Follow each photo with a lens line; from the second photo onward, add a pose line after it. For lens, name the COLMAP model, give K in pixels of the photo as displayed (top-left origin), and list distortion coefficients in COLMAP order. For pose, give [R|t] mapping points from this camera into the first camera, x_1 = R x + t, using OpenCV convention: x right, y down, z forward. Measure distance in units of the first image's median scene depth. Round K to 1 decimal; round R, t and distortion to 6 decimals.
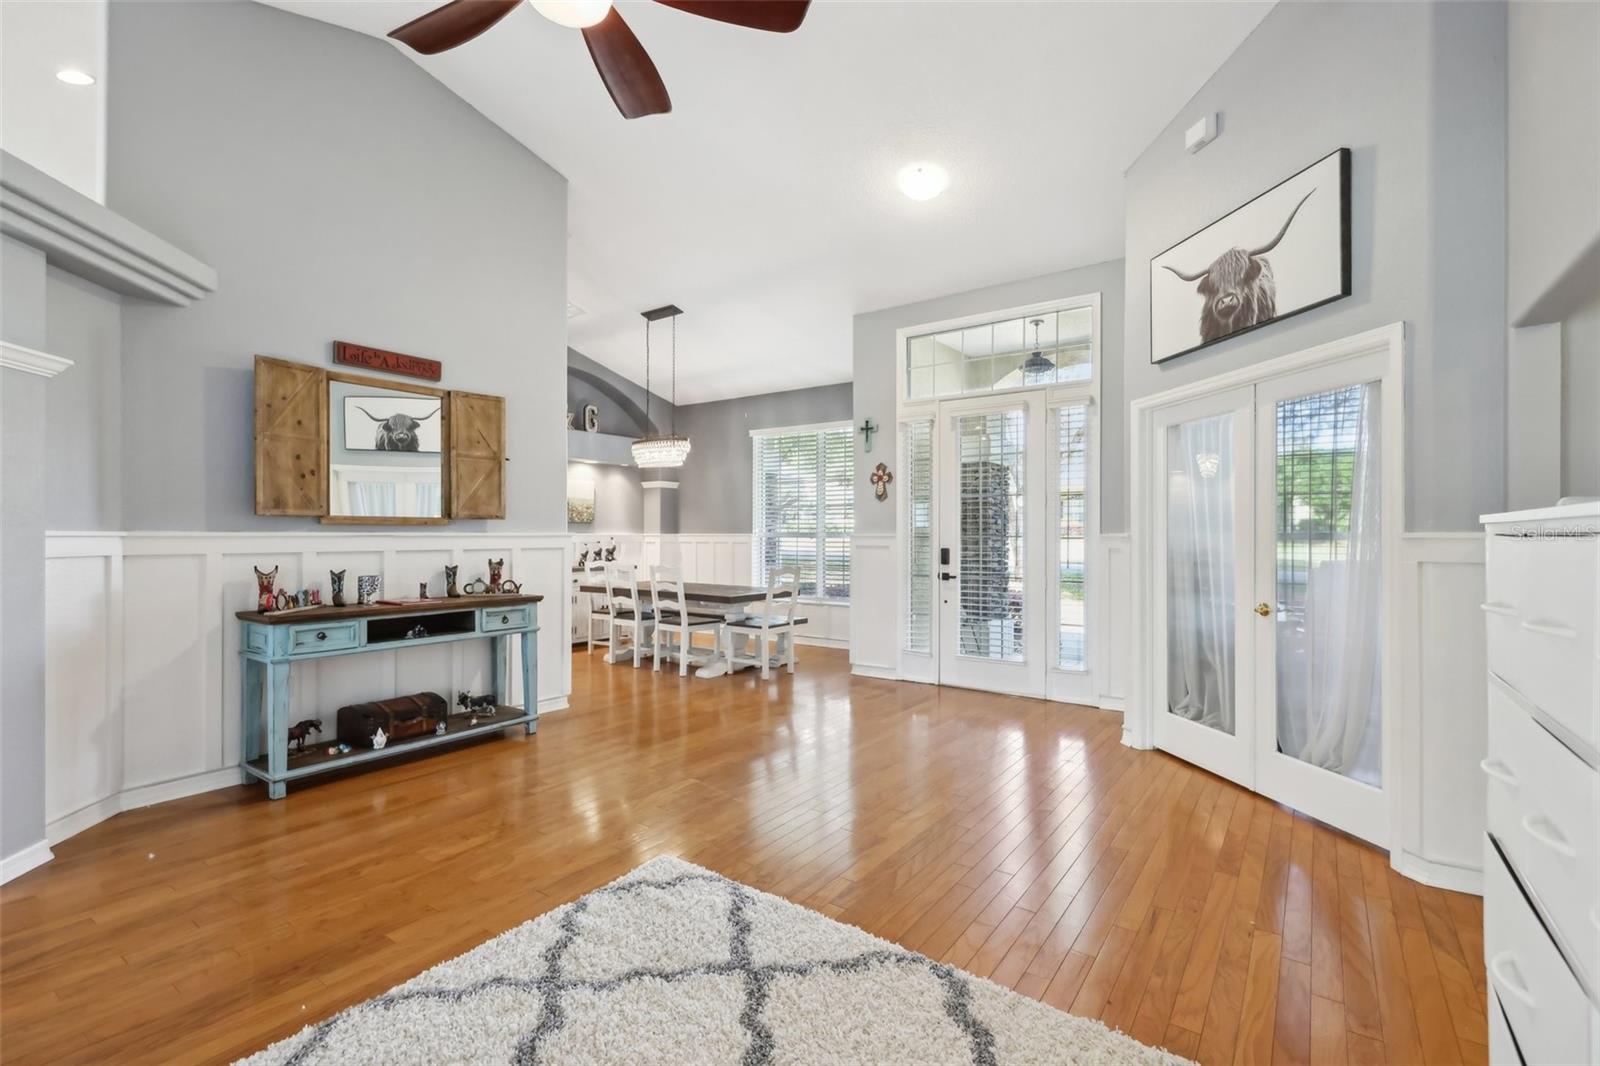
lens RADIAL K [[722.8, 0, 809.3], [0, 722.8, 532.4], [0, 0, 1]] dist [0.016624, -0.005348]
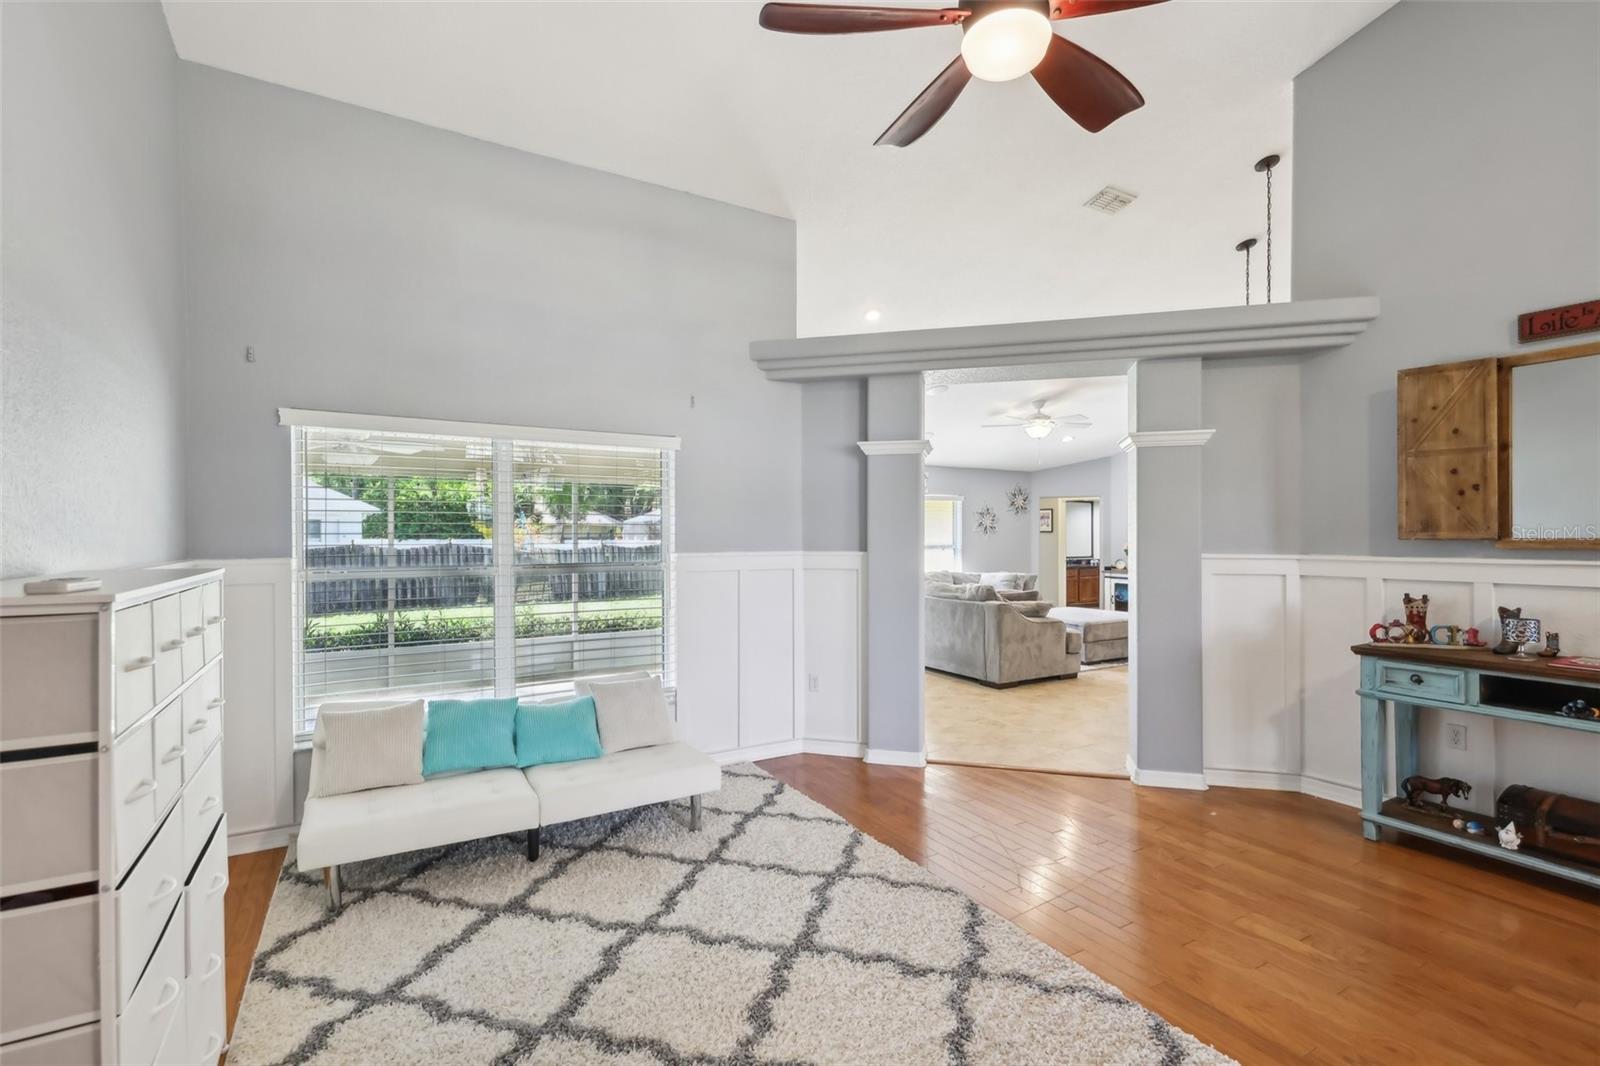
lens RADIAL K [[722.8, 0, 796.4], [0, 722.8, 539.0], [0, 0, 1]] dist [0.016624, -0.005348]
pose [[-0.413599, 0.001121, -0.910458, 0.456947], [0.003423, 0.999994, -0.000324, -0.029206], [0.910453, -0.003250, -0.413601, 0.728209]]
